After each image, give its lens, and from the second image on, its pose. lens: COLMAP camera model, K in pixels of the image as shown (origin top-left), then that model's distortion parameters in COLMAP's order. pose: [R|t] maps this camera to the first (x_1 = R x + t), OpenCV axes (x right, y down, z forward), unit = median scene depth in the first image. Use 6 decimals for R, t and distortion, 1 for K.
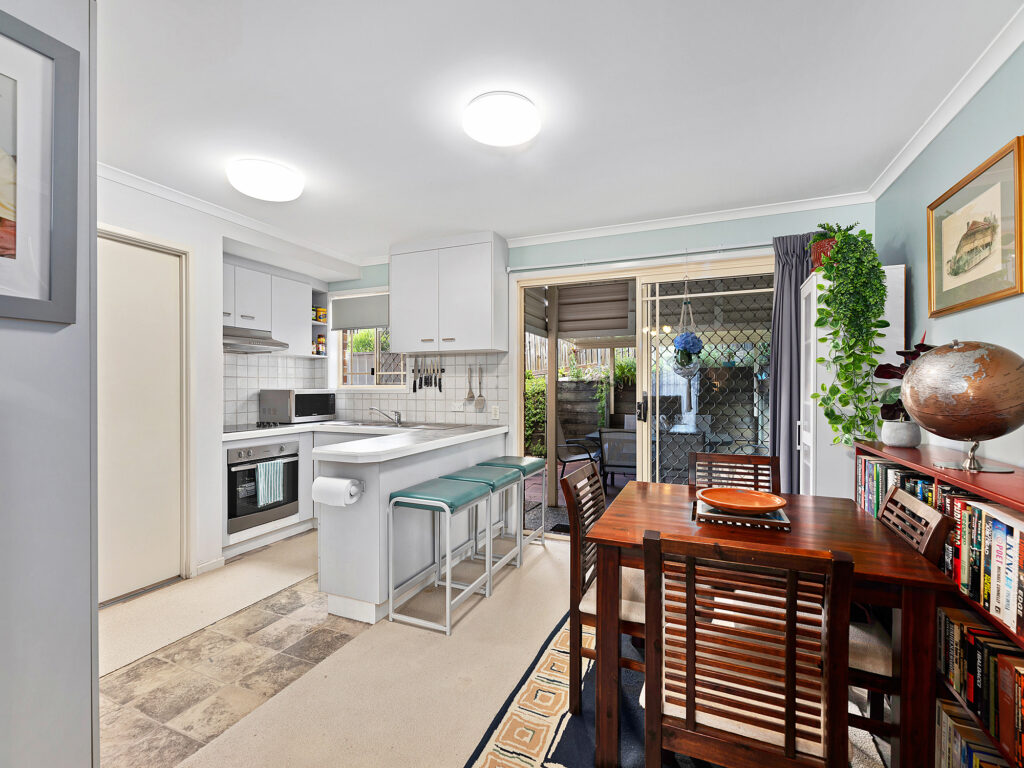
lens RADIAL K [[462.0, 0, 509.4], [0, 462.0, 387.7], [0, 0, 1]] dist [-0.001925, 0.000181]
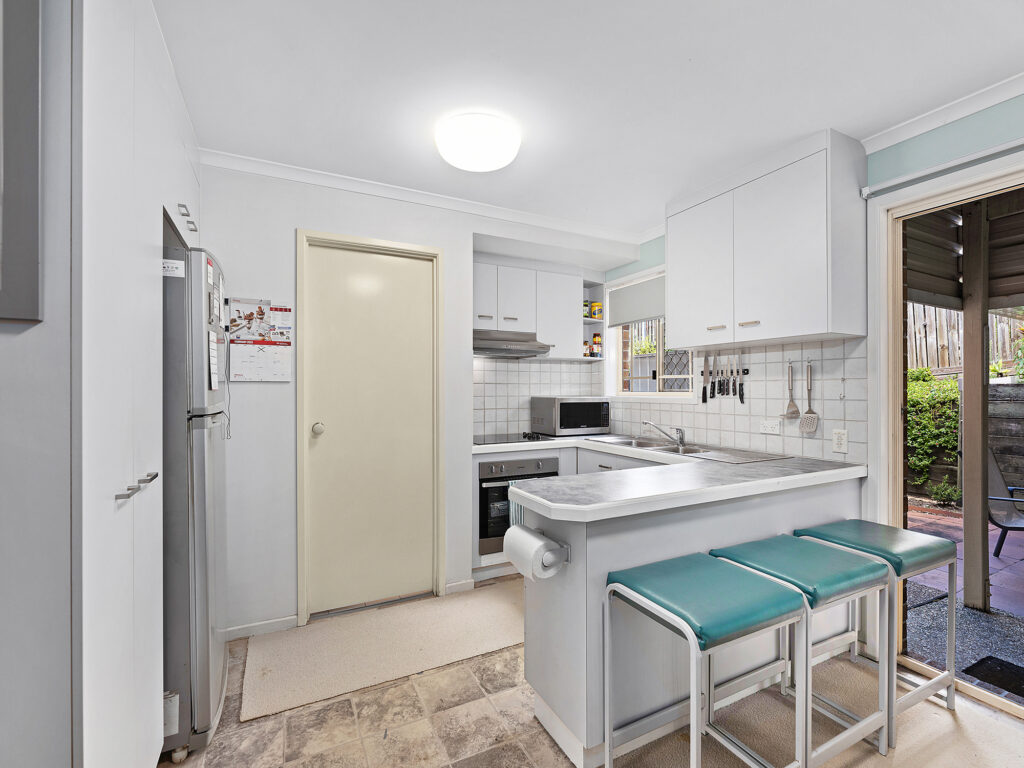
lens RADIAL K [[462.0, 0, 509.4], [0, 462.0, 387.7], [0, 0, 1]] dist [-0.001925, 0.000181]
pose [[0.767657, -0.001812, -0.640858, 0.023189], [-0.002491, 0.999980, -0.005811, -0.009191], [0.640856, 0.006057, 0.767638, 0.268670]]
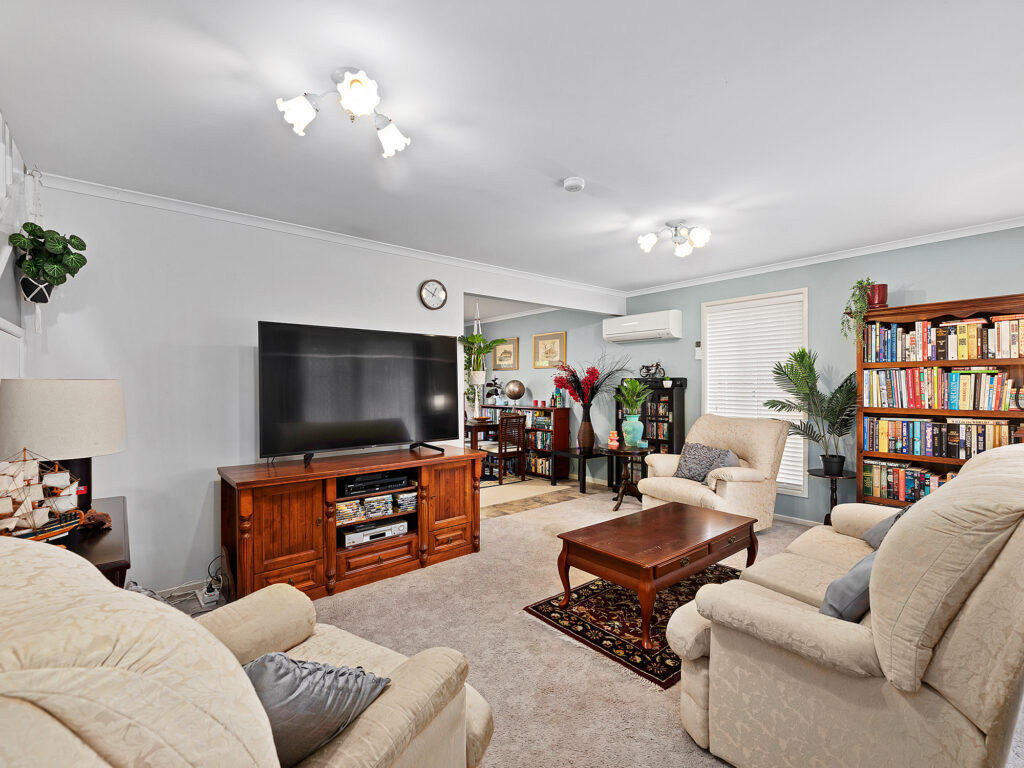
lens RADIAL K [[462.0, 0, 509.4], [0, 462.0, 387.7], [0, 0, 1]] dist [-0.001925, 0.000181]
pose [[0.446500, -0.008146, 0.894747, -0.790168], [0.007898, 0.999955, 0.005163, -0.010414], [-0.894749, 0.004761, 0.446545, -0.261406]]
